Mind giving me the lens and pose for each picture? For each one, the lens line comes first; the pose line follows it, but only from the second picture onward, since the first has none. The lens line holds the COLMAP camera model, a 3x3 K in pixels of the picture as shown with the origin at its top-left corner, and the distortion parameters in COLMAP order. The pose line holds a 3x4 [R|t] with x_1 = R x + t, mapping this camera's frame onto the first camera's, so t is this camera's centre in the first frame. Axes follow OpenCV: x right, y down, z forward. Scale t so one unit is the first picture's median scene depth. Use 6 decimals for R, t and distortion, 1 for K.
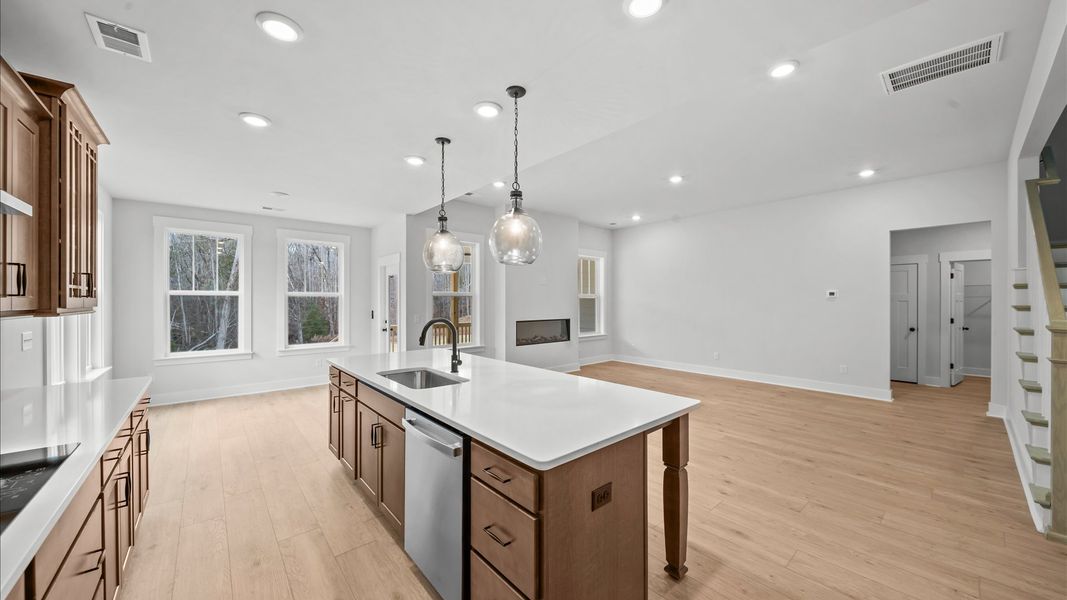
lens RADIAL K [[379.4, 0, 533.5], [0, 379.4, 300.0], [0, 0, 1]] dist [-0.002262, -0.000260]
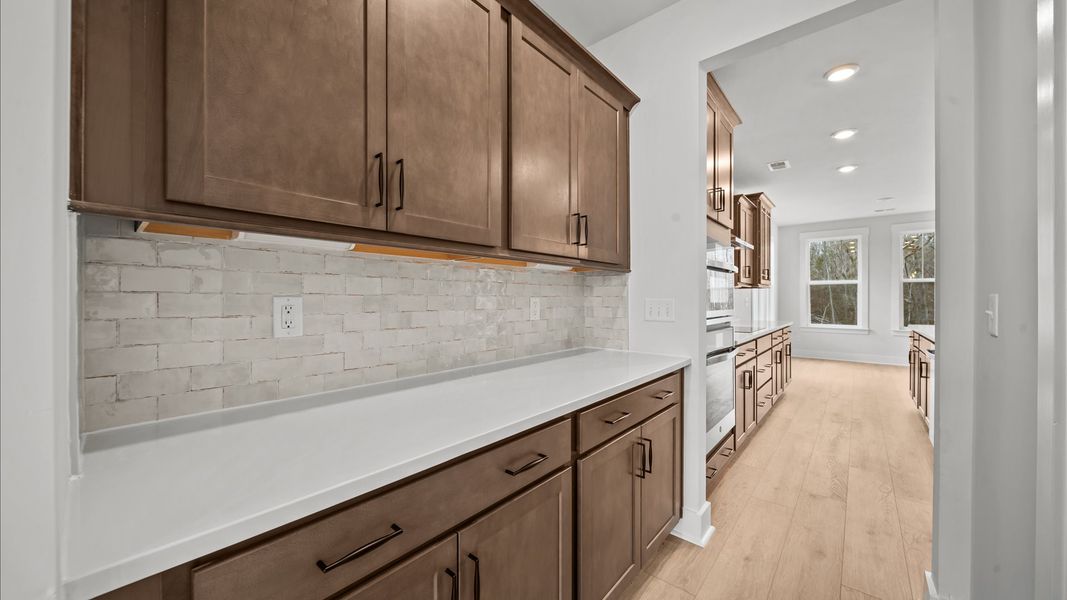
lens RADIAL K [[379.4, 0, 533.5], [0, 379.4, 300.0], [0, 0, 1]] dist [-0.002262, -0.000260]
pose [[0.151504, 0.003710, -0.988450, 0.374831], [0.000506, 0.999993, 0.003831, 0.045509], [0.988456, -0.001080, 0.151501, -0.320886]]
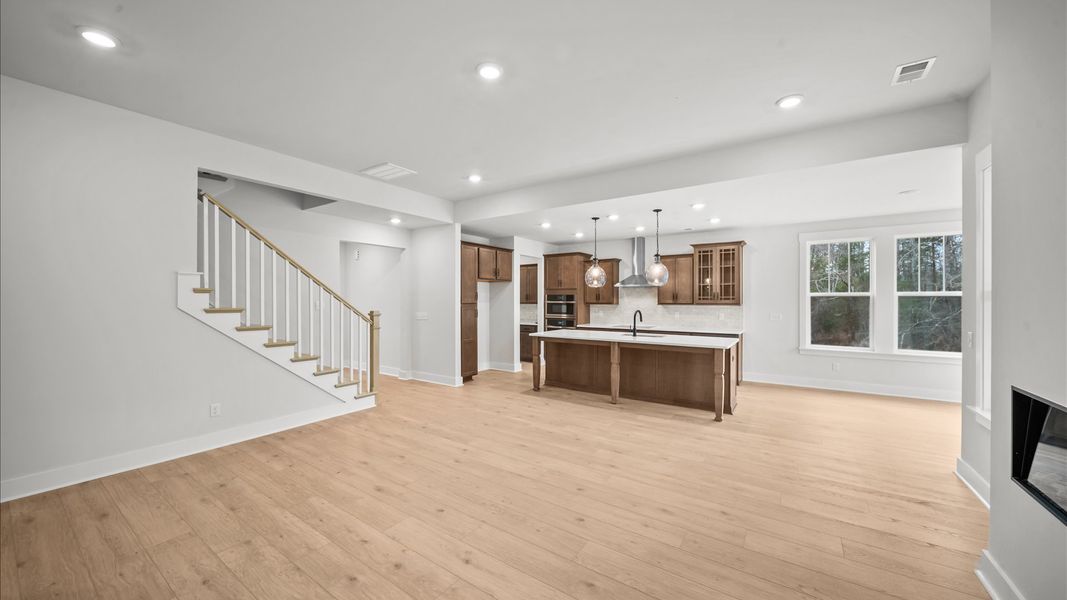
lens RADIAL K [[379.4, 0, 533.5], [0, 379.4, 300.0], [0, 0, 1]] dist [-0.002262, -0.000260]
pose [[-0.968365, 0.006666, -0.249449, 0.648706], [0.002588, 0.999858, 0.016673, -0.027819], [0.249524, 0.015500, -0.968244, 2.209651]]
